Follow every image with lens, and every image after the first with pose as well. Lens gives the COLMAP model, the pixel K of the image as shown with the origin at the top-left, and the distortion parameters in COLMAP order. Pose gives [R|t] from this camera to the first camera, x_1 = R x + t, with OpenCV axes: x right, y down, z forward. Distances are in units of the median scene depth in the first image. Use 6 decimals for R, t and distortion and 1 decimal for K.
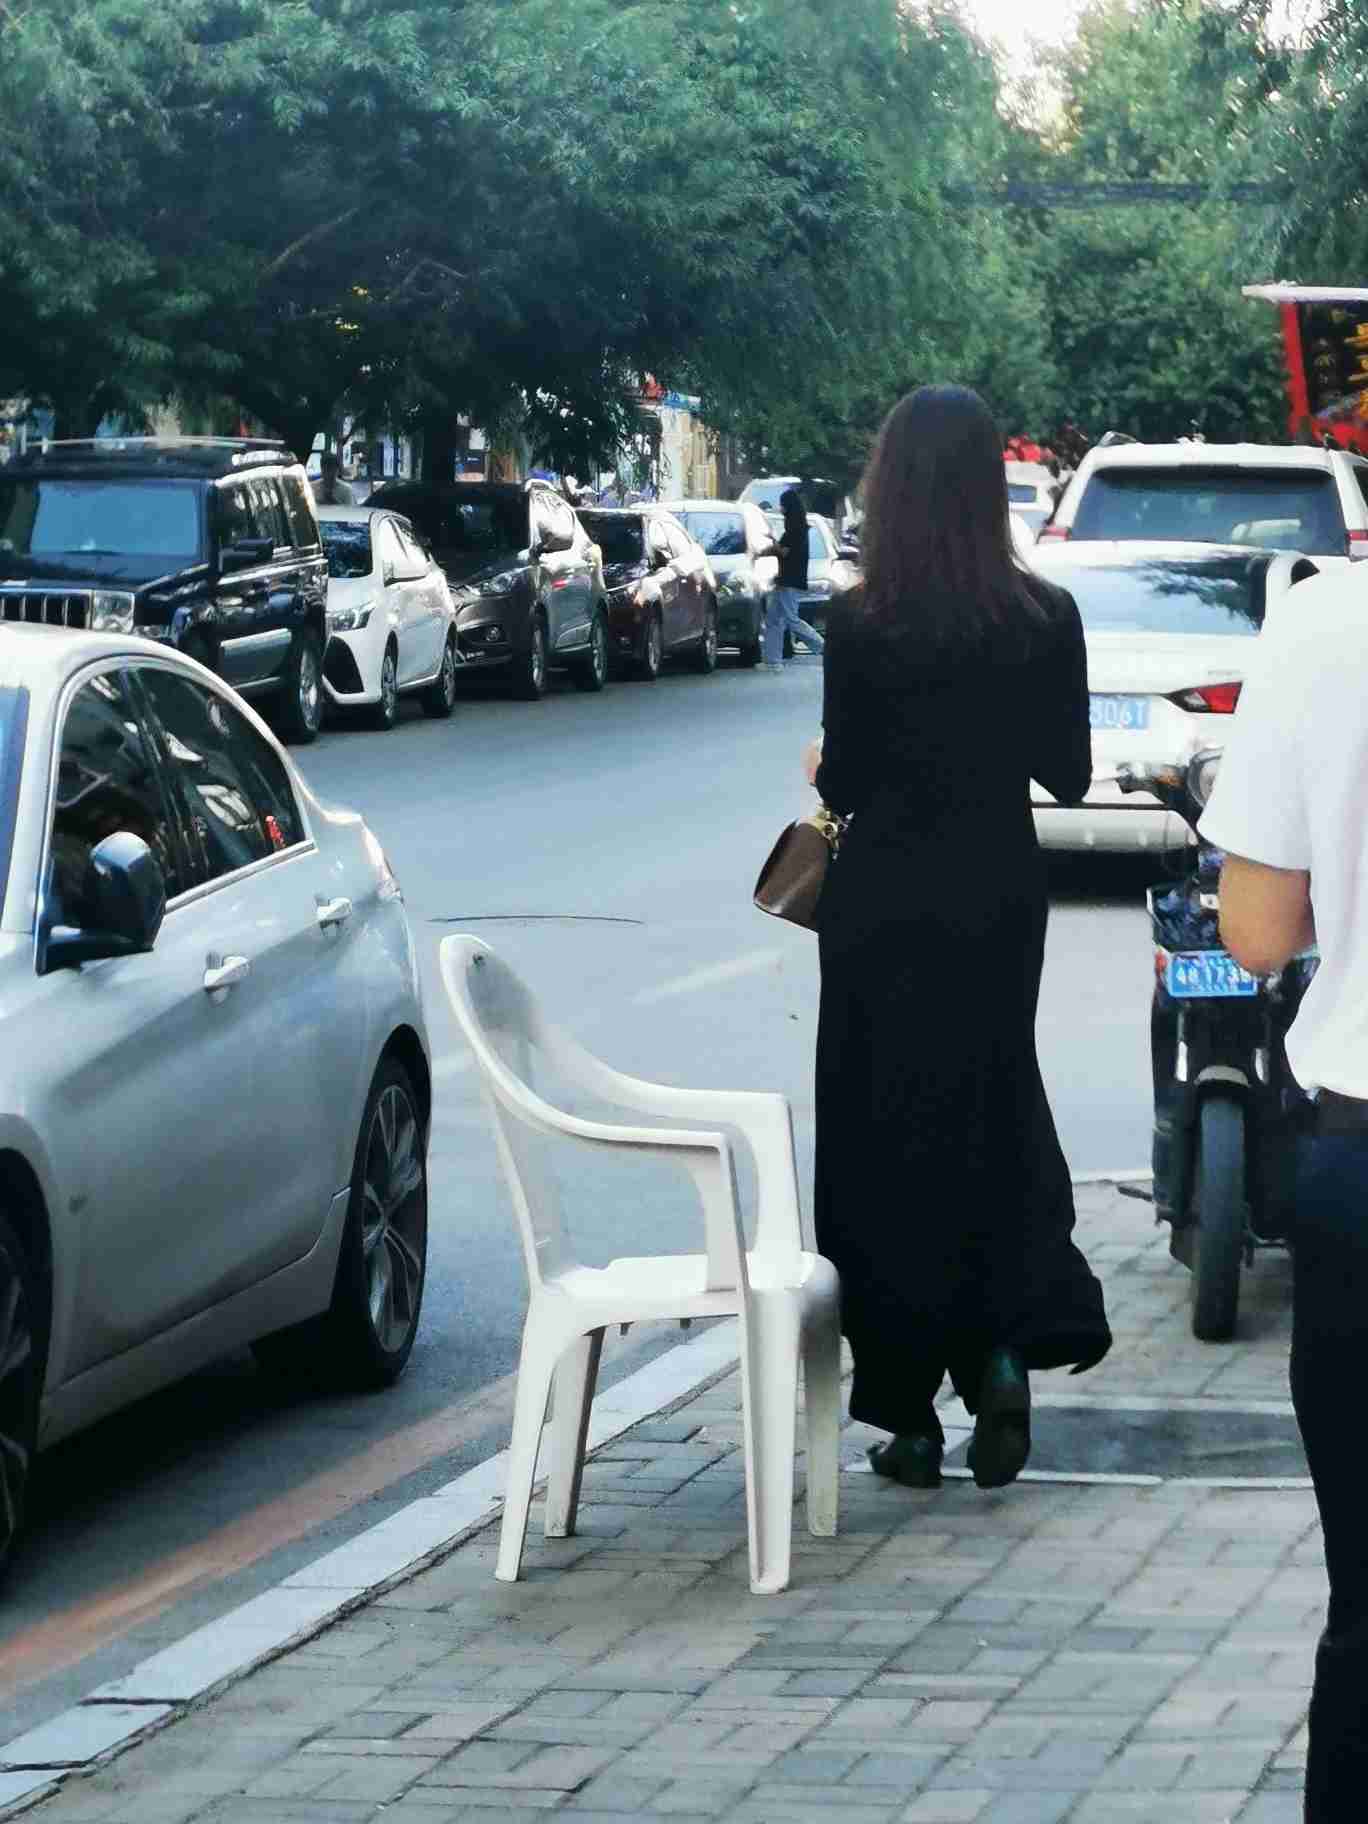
lens RADIAL K [[6948.8, 0, 686.1], [0, 6948.8, 1143.3], [0, 0, 1]] dist [0.159694, -1.210508]
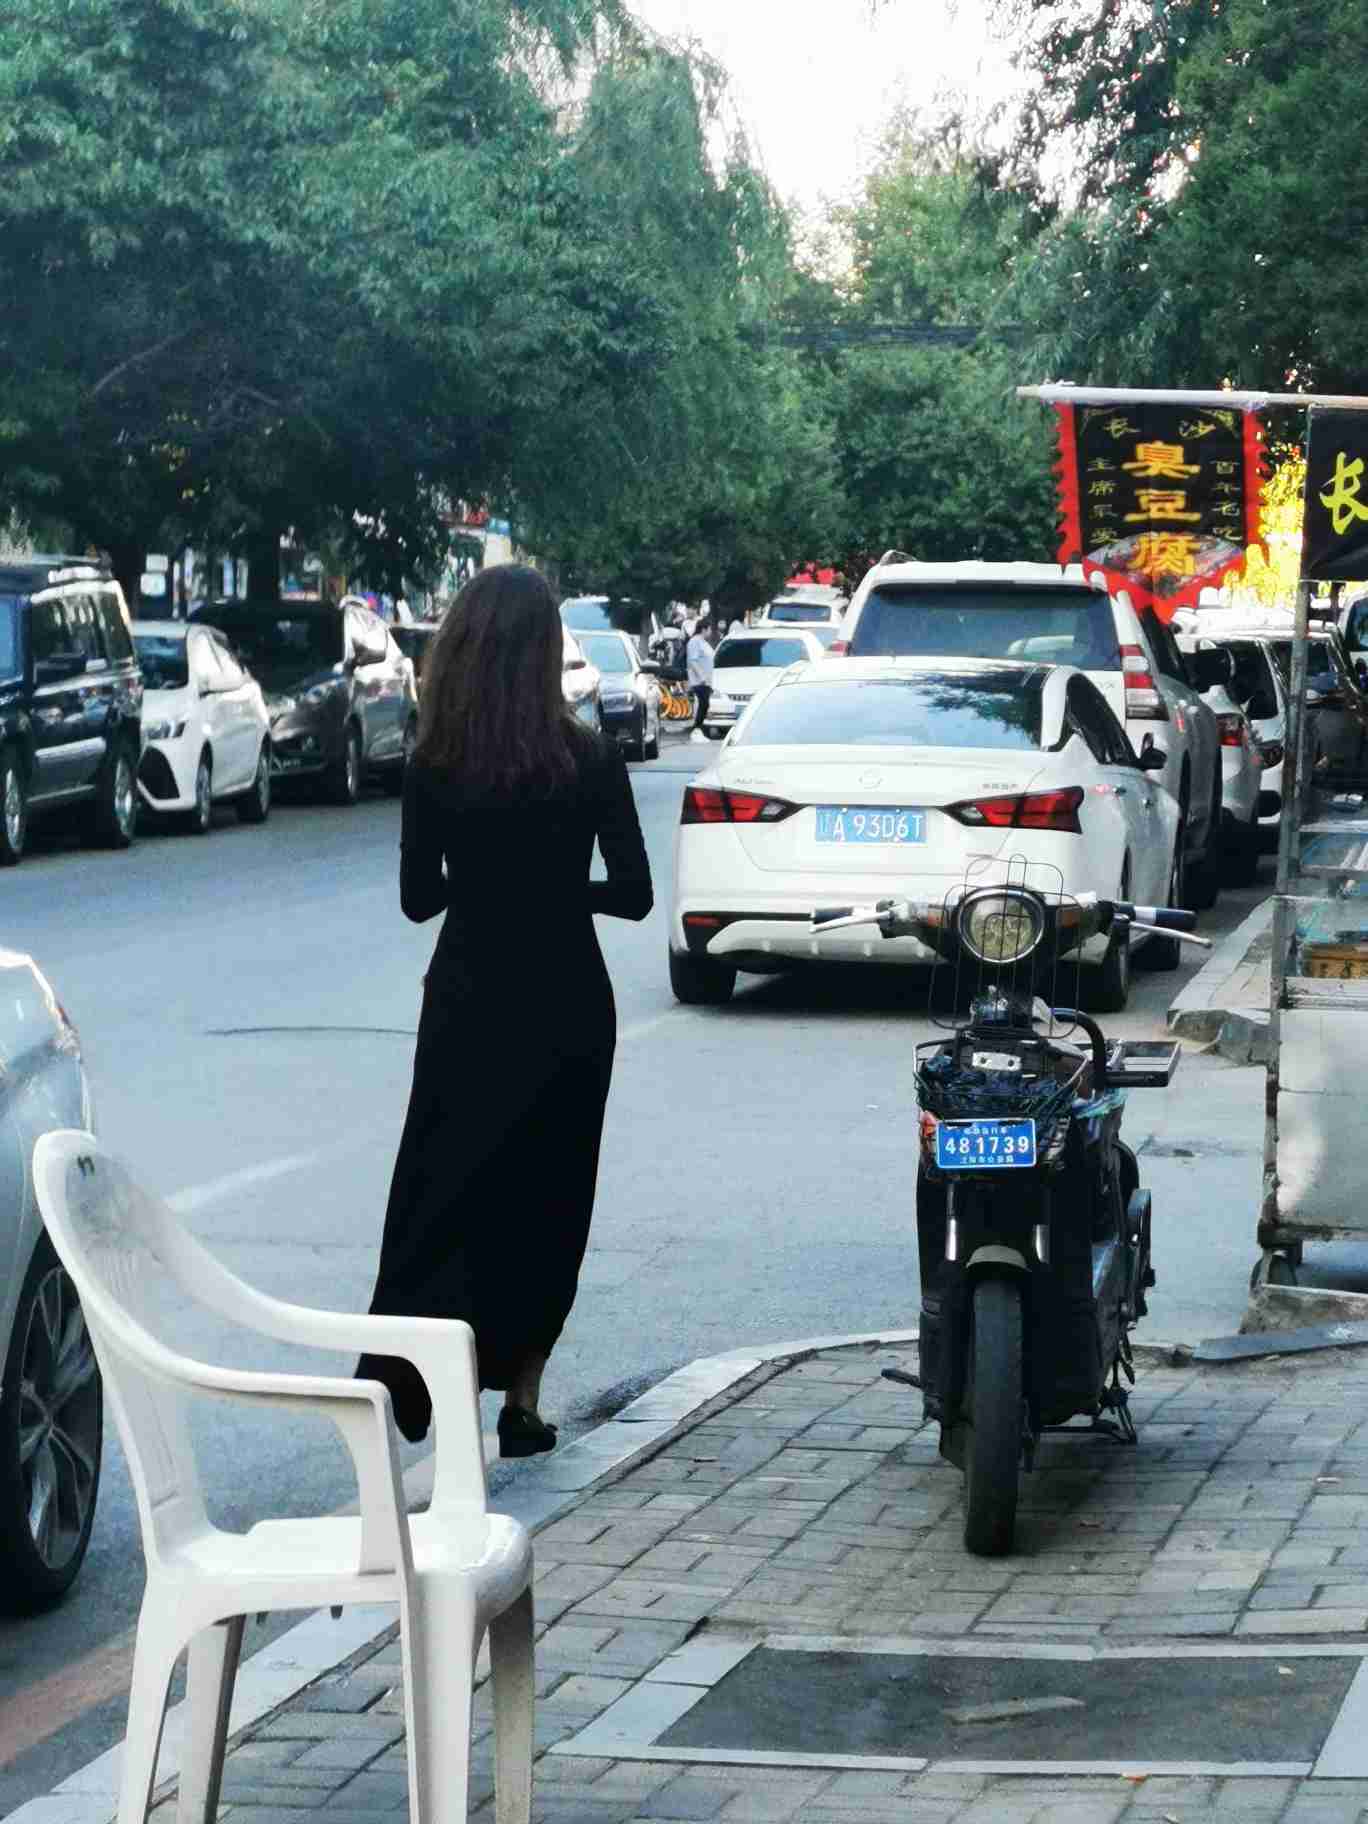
lens RADIAL K [[9896.8, 0, 684.0], [0, 9896.8, 912.0], [0, 0, 1]] dist [0.940238, -19.909365]
pose [[0.998919, -0.000111, 0.046481, -0.040021], [0.002876, 0.998229, -0.059422, 0.040725], [-0.046392, 0.059492, 0.997150, -0.486508]]
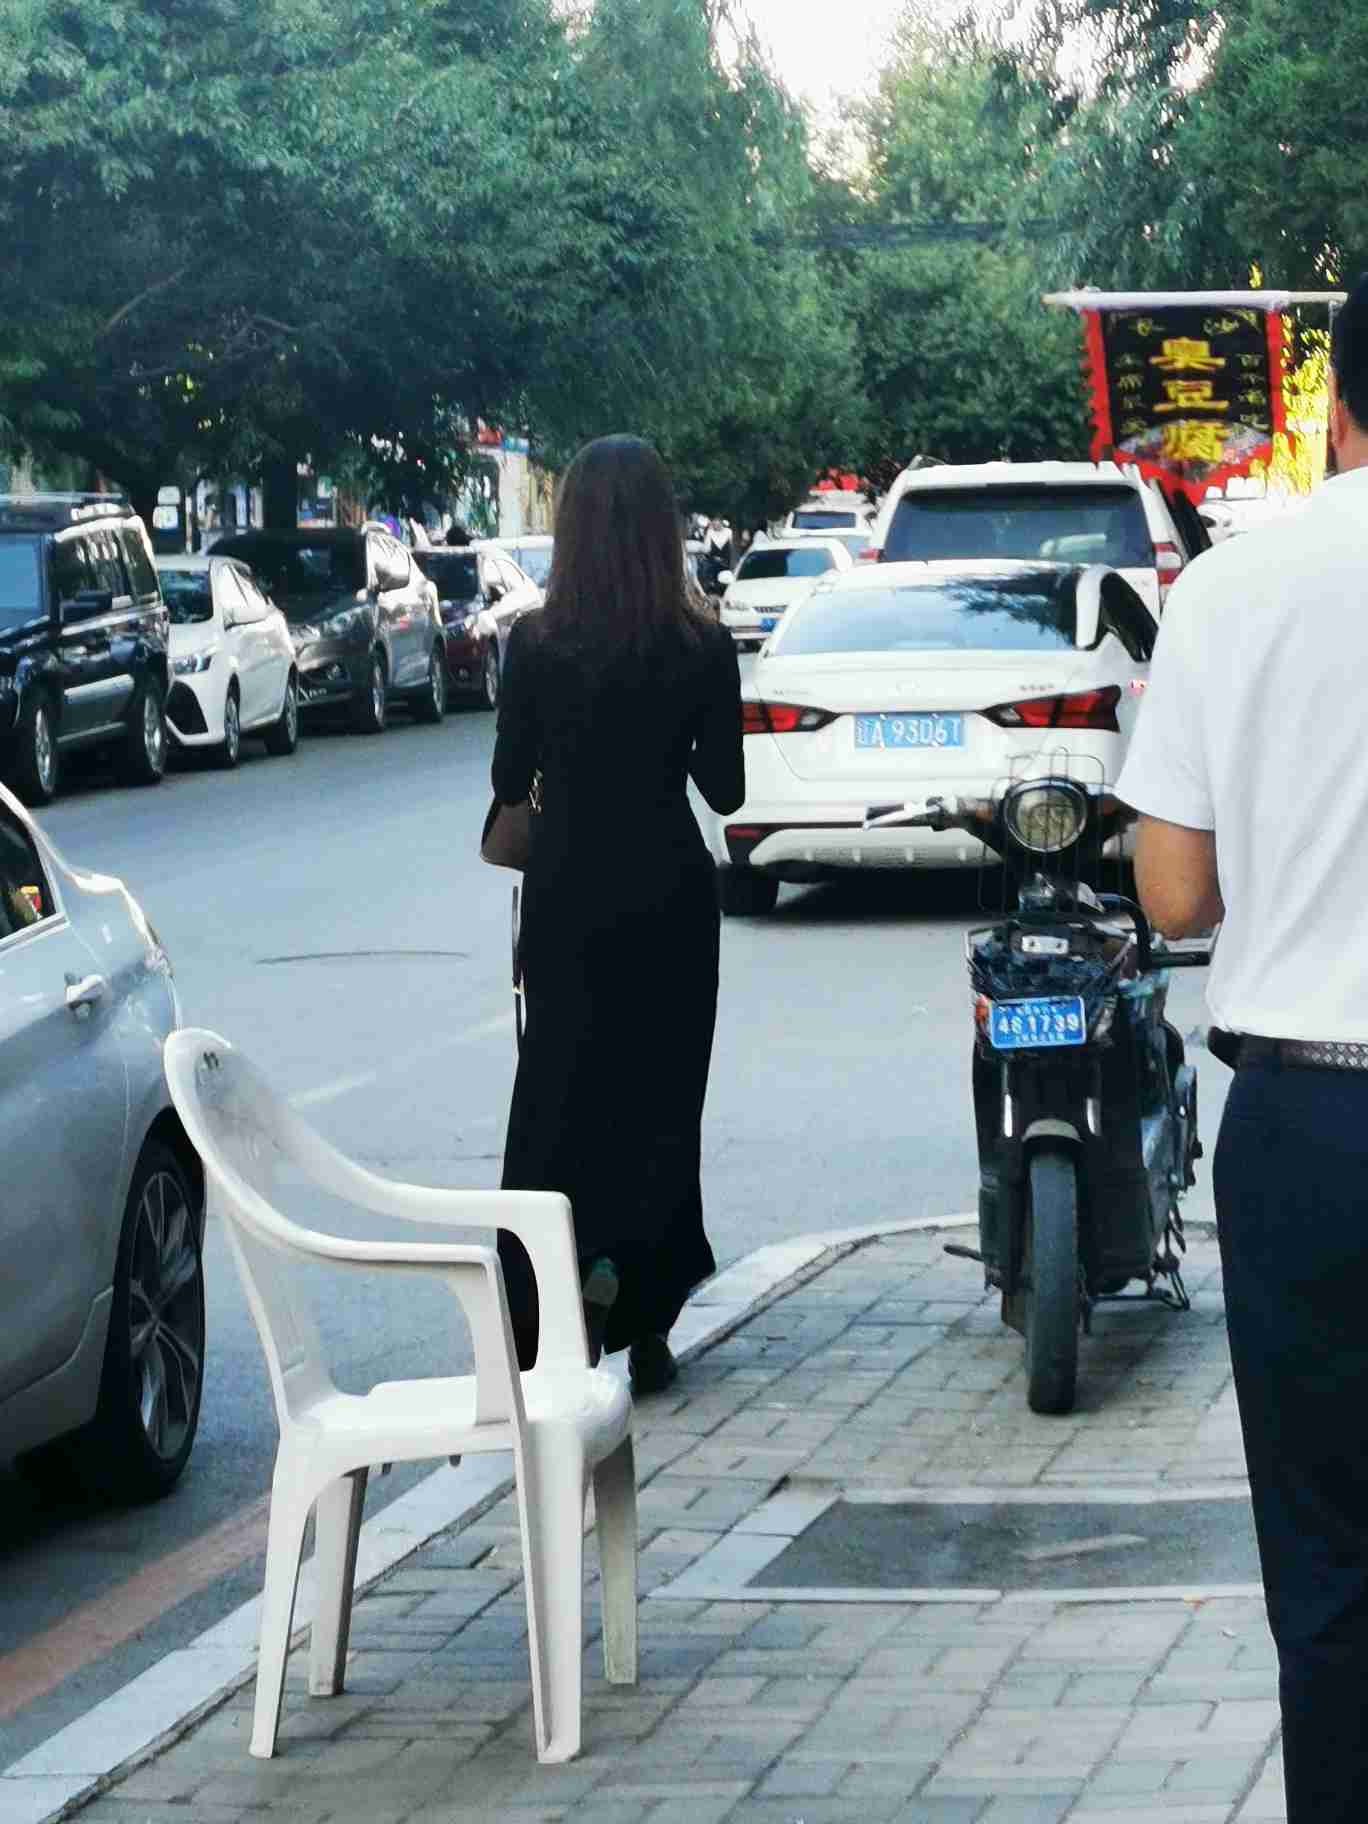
lens RADIAL K [[8678.0, 0, 313.5], [0, 8678.0, 1352.5], [0, 0, 1]] dist [-0.010968, 3.387861]
pose [[0.999354, -0.034907, -0.008571, -0.022938], [0.034933, 0.999385, 0.002961, 0.024253], [0.008463, -0.003258, 0.999959, -0.295319]]
